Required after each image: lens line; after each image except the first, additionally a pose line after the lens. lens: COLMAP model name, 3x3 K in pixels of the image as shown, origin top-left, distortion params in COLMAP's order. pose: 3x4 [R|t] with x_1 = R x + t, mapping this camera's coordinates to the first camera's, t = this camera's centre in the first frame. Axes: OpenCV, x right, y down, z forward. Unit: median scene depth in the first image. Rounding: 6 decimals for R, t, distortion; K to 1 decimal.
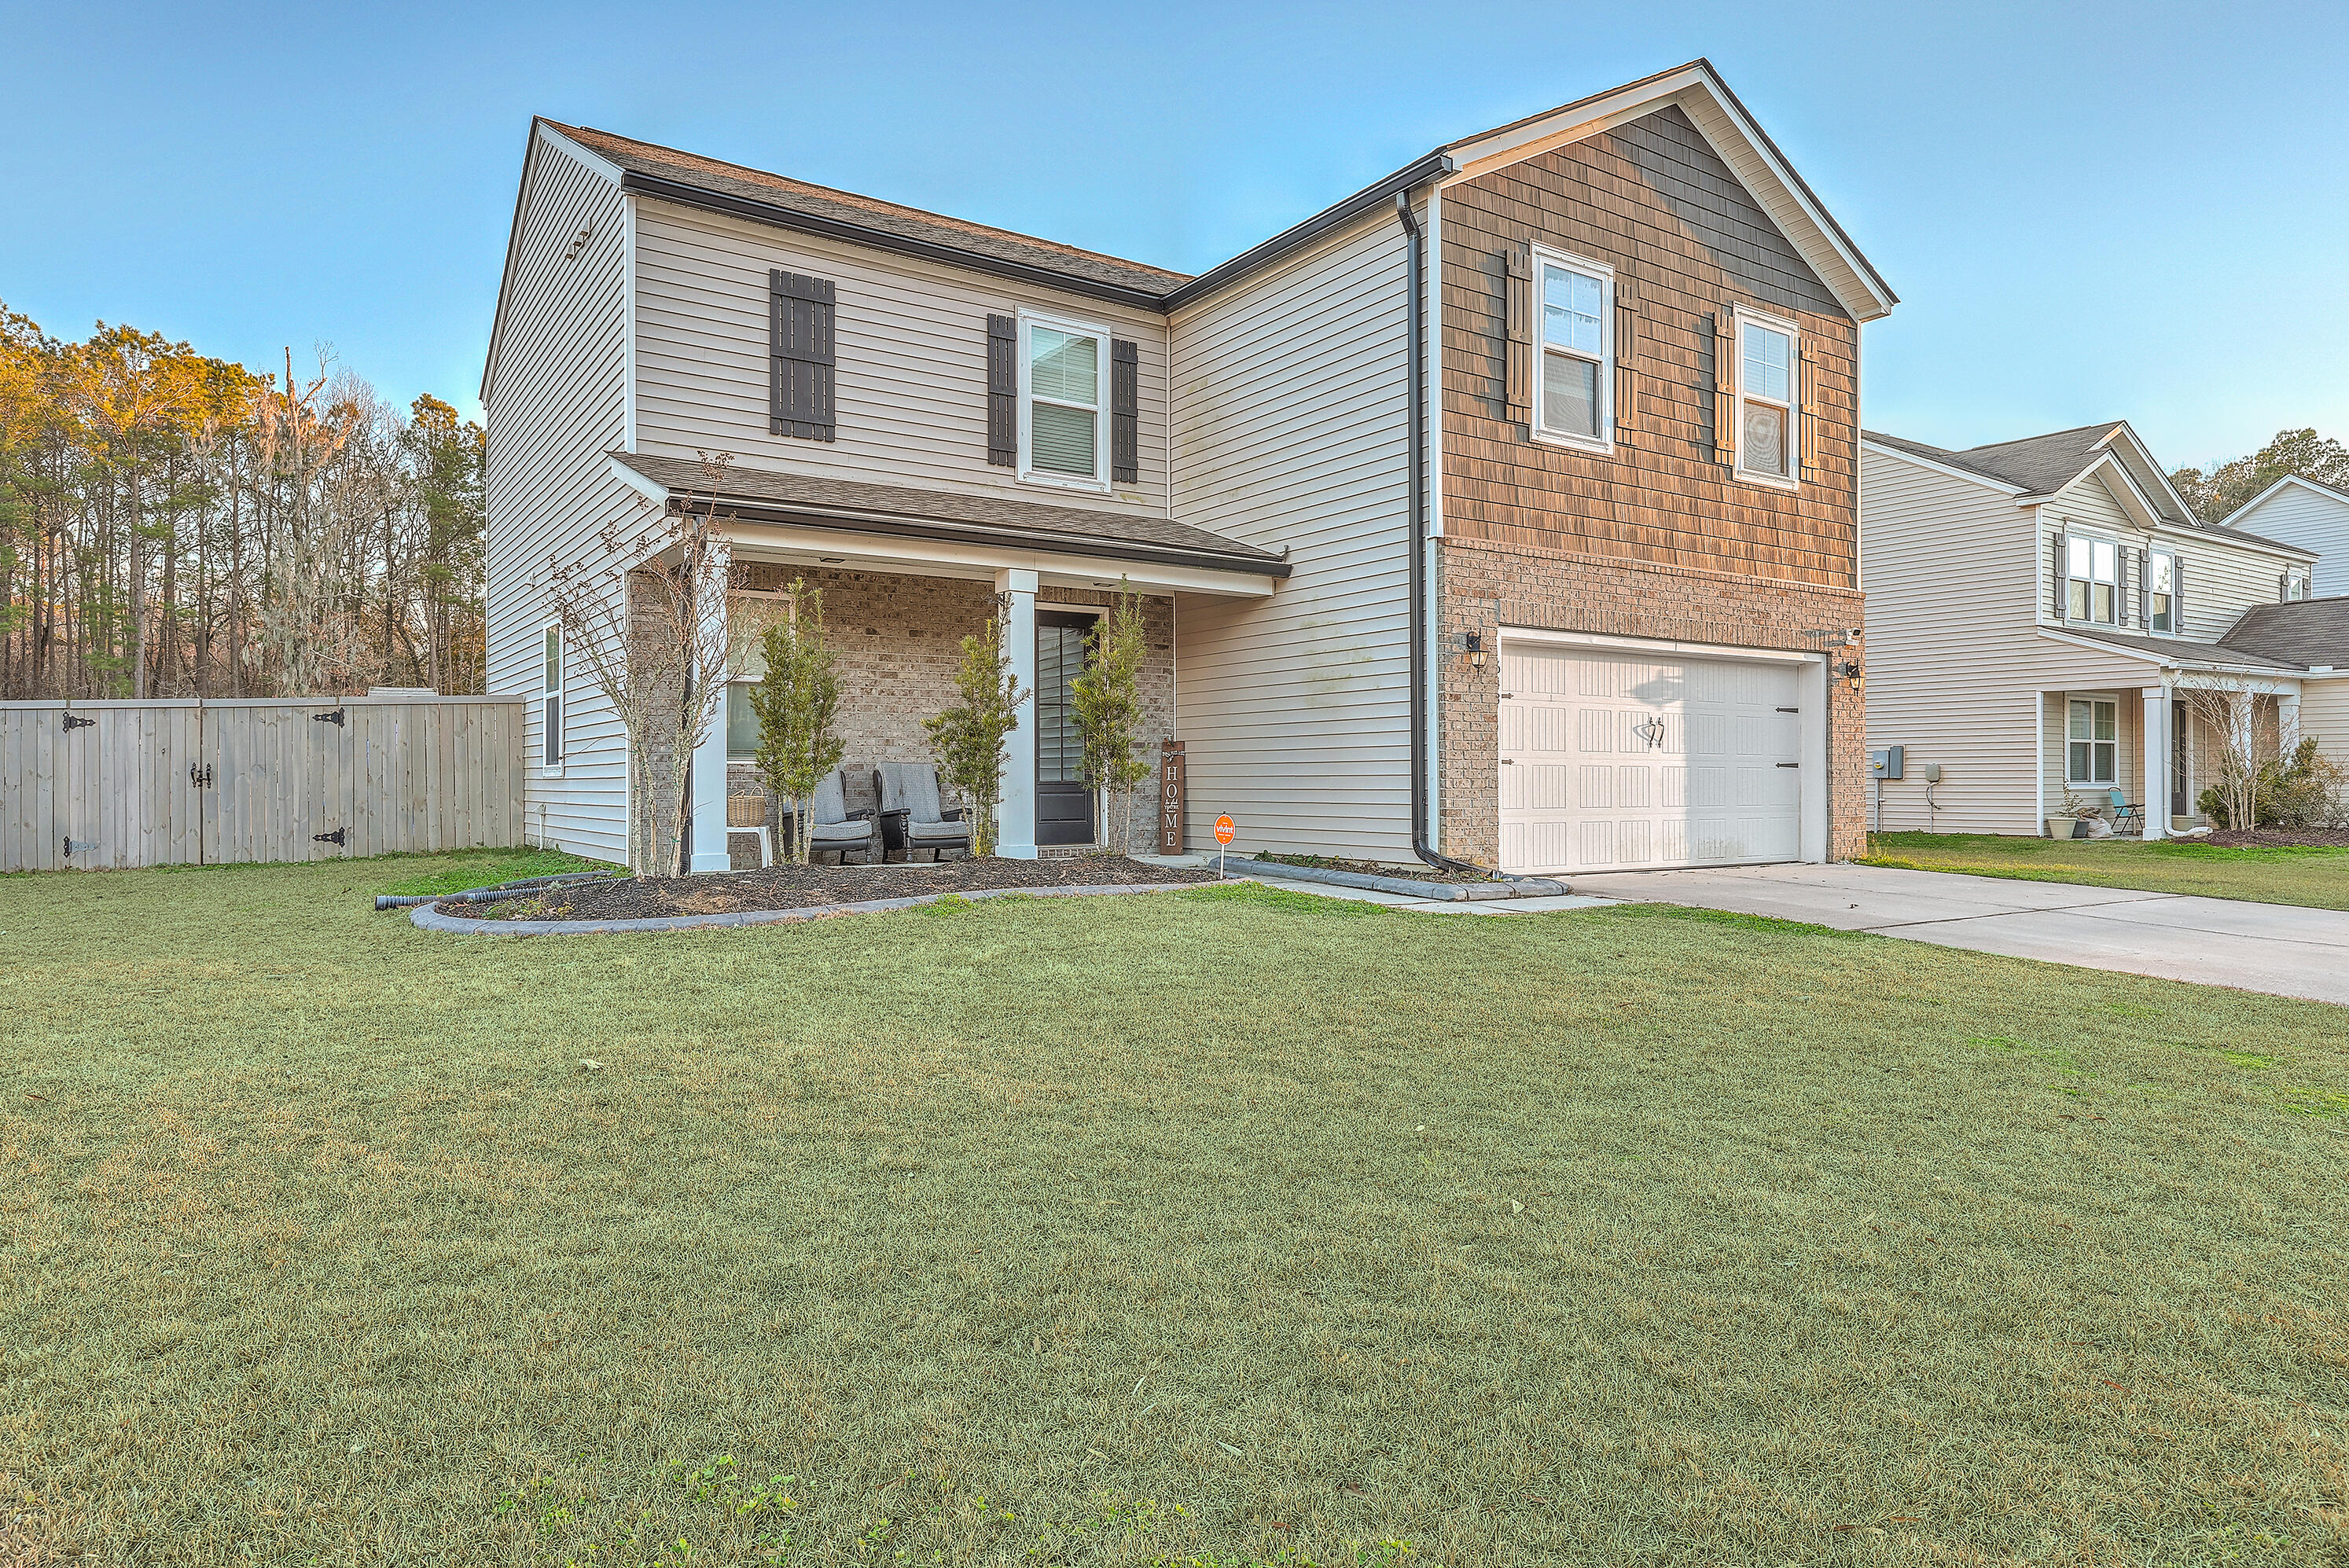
lens RADIAL K [[1389.2, 0, 1165.3], [0, 1389.2, 780.0], [0, 0, 1]] dist [0.001561, 0.000203]
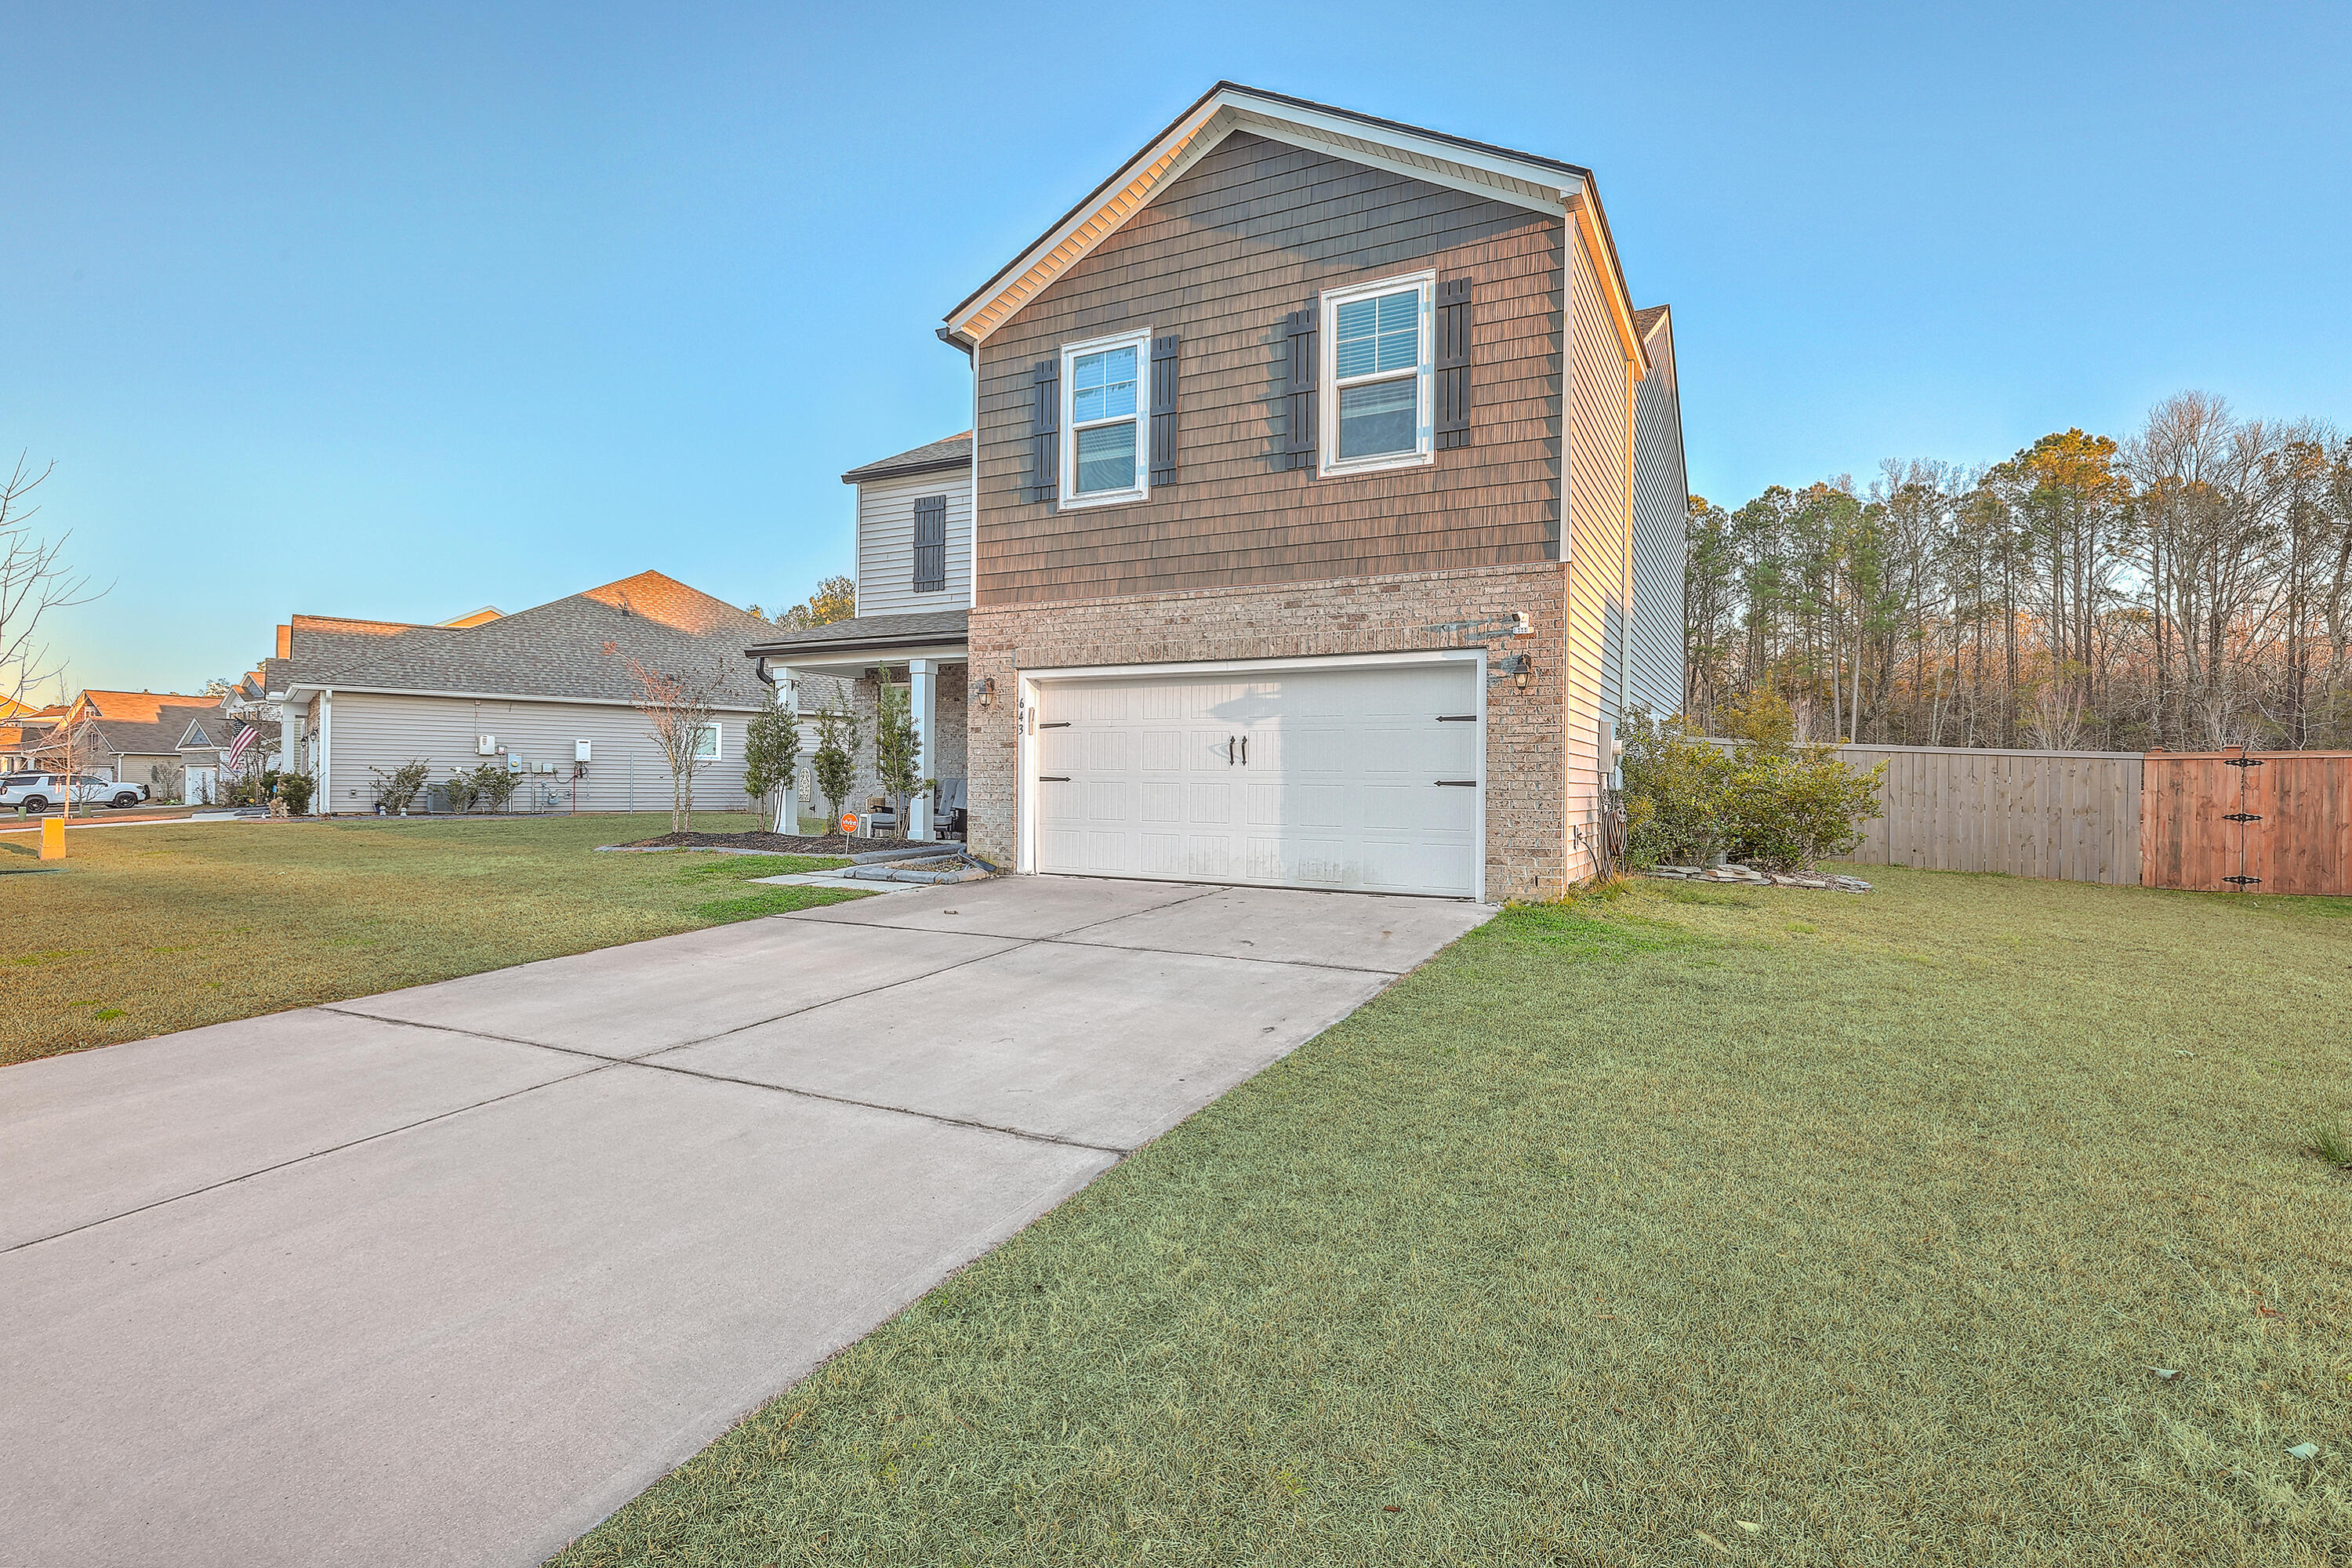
lens RADIAL K [[1122.5, 0, 1188.6], [0, 1122.5, 781.2], [0, 0, 1]] dist [0.003197, -0.000335]
pose [[0.487720, 0.003888, -0.872991, 1.039659], [-0.010433, 0.999945, -0.001376, -0.010055], [0.872938, 0.009779, 0.487734, 0.560411]]
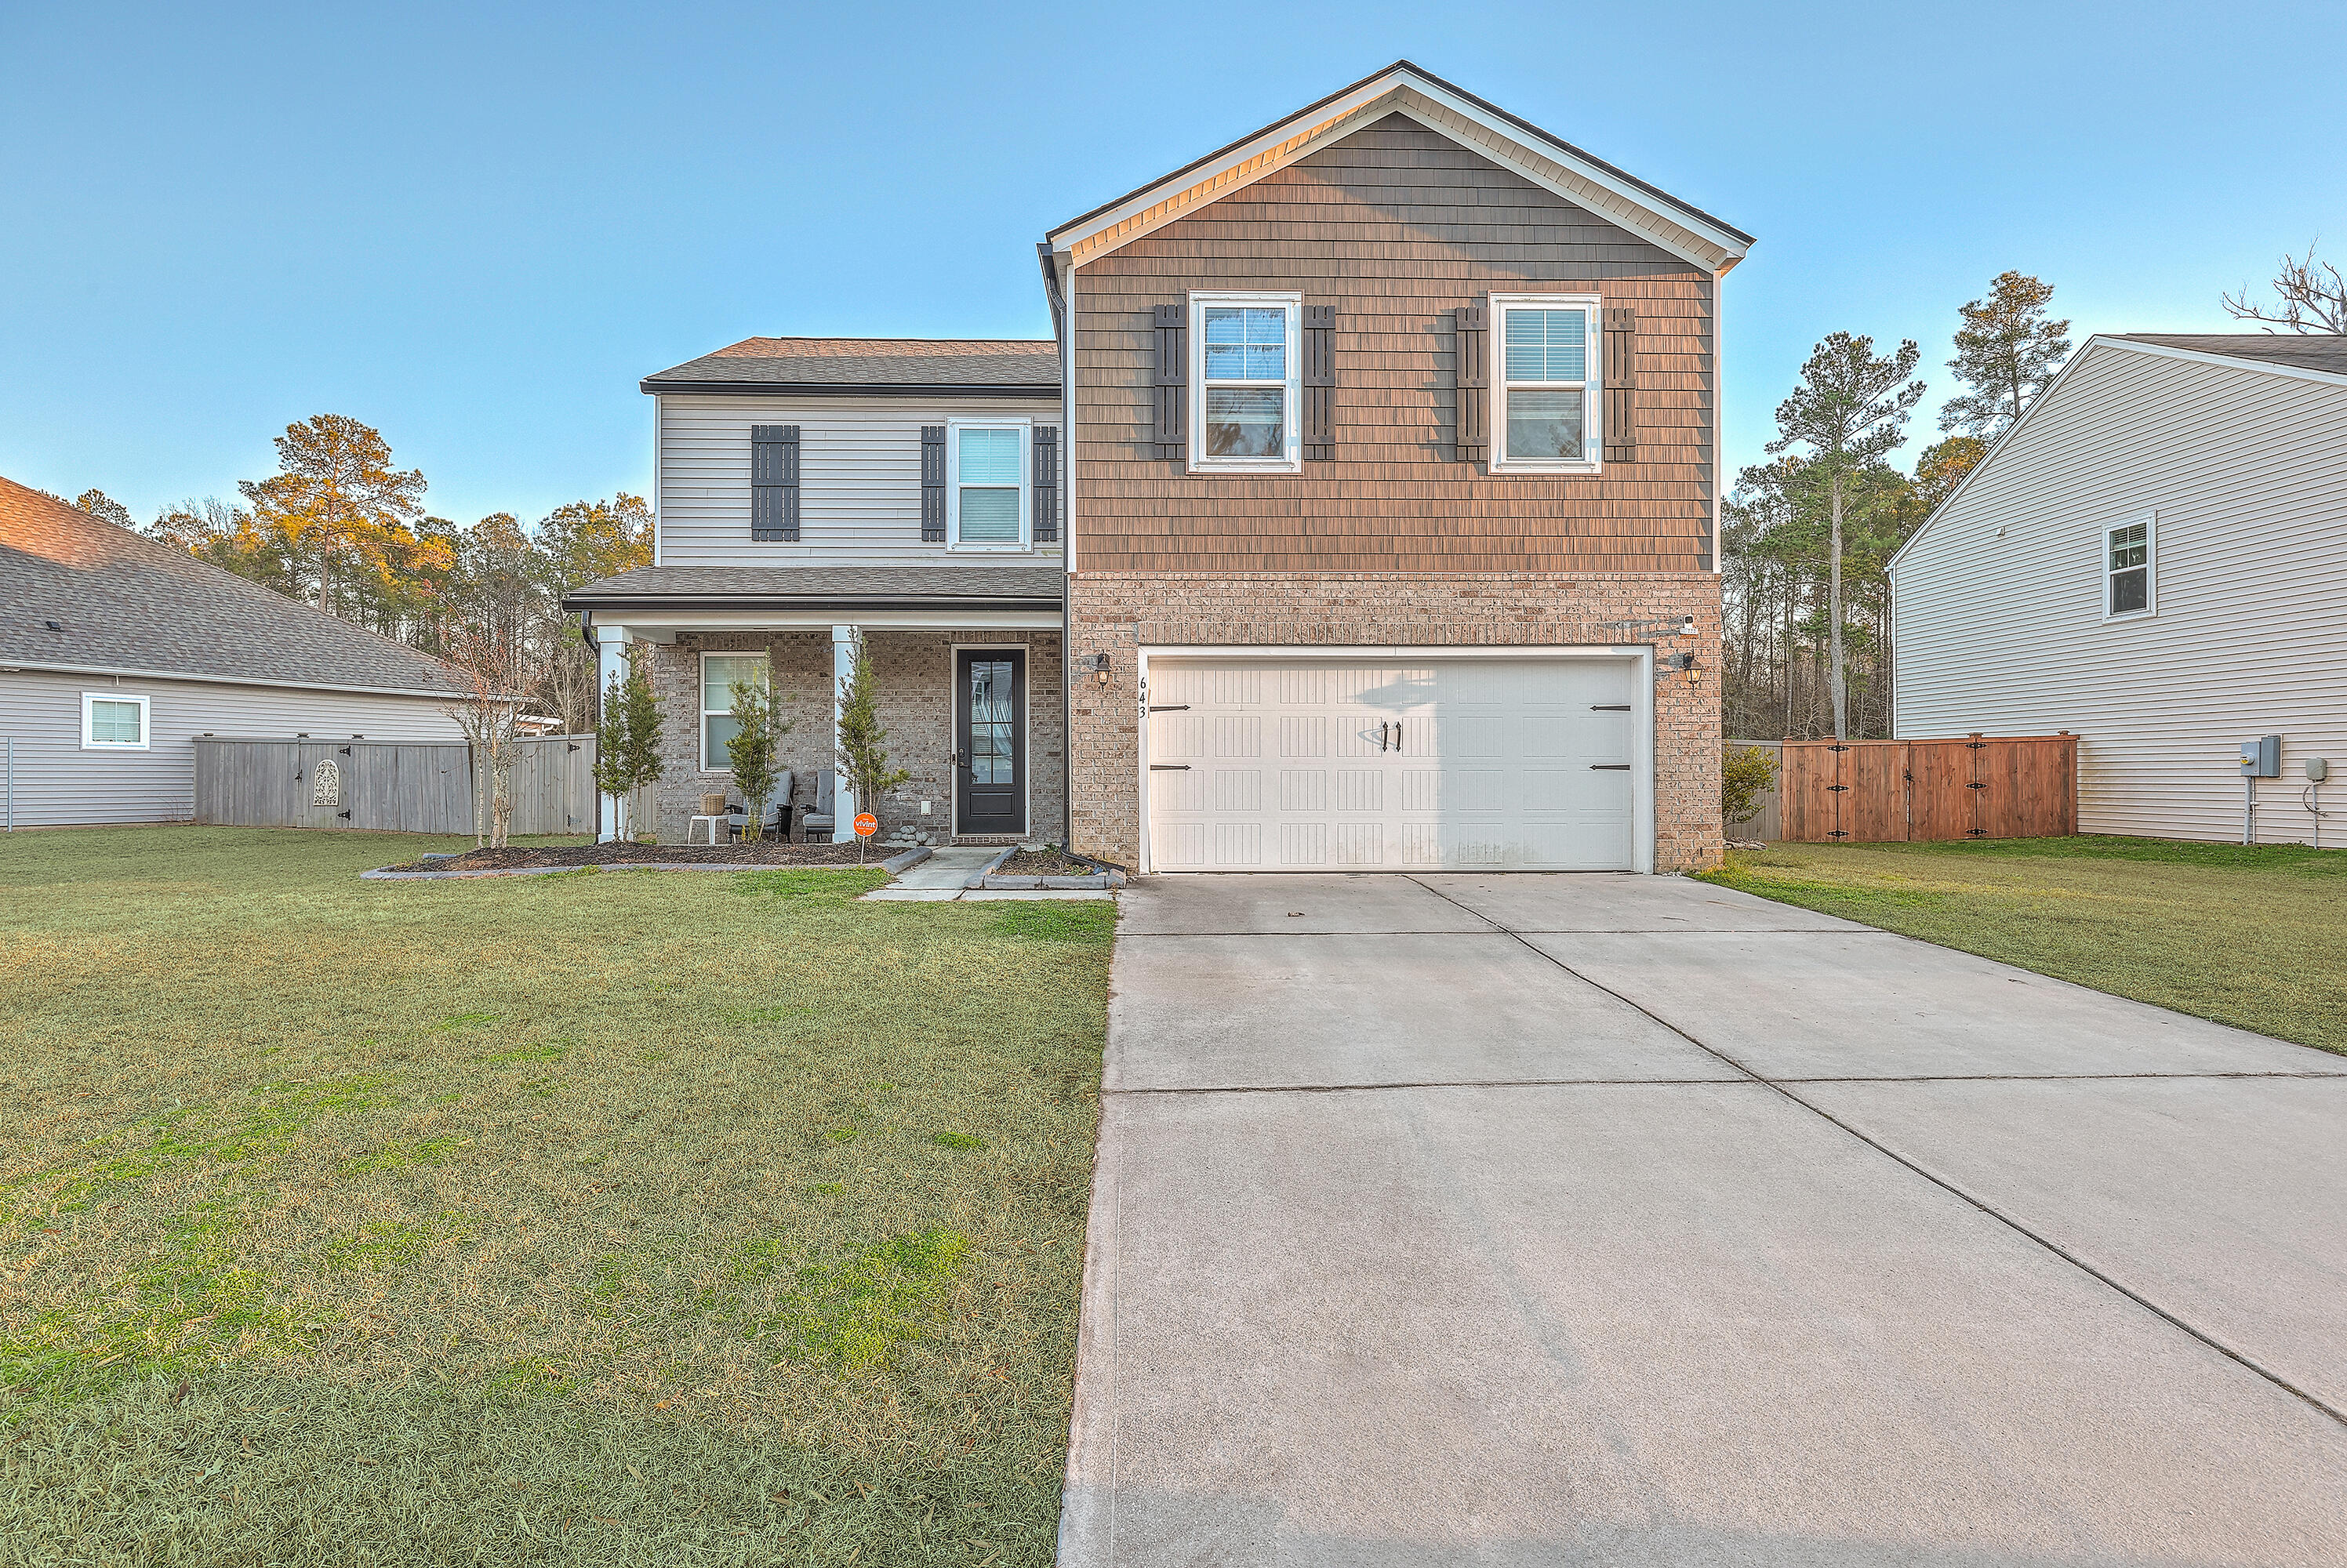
lens RADIAL K [[1163.4, 0, 1173.9], [0, 1163.4, 771.8], [0, 0, 1]] dist [0.002390, 0.000620]
pose [[0.849475, -0.003704, -0.527615, 0.656242], [0.002395, 0.999992, -0.003165, -0.006246], [0.527623, 0.001425, 0.849477, 0.195162]]
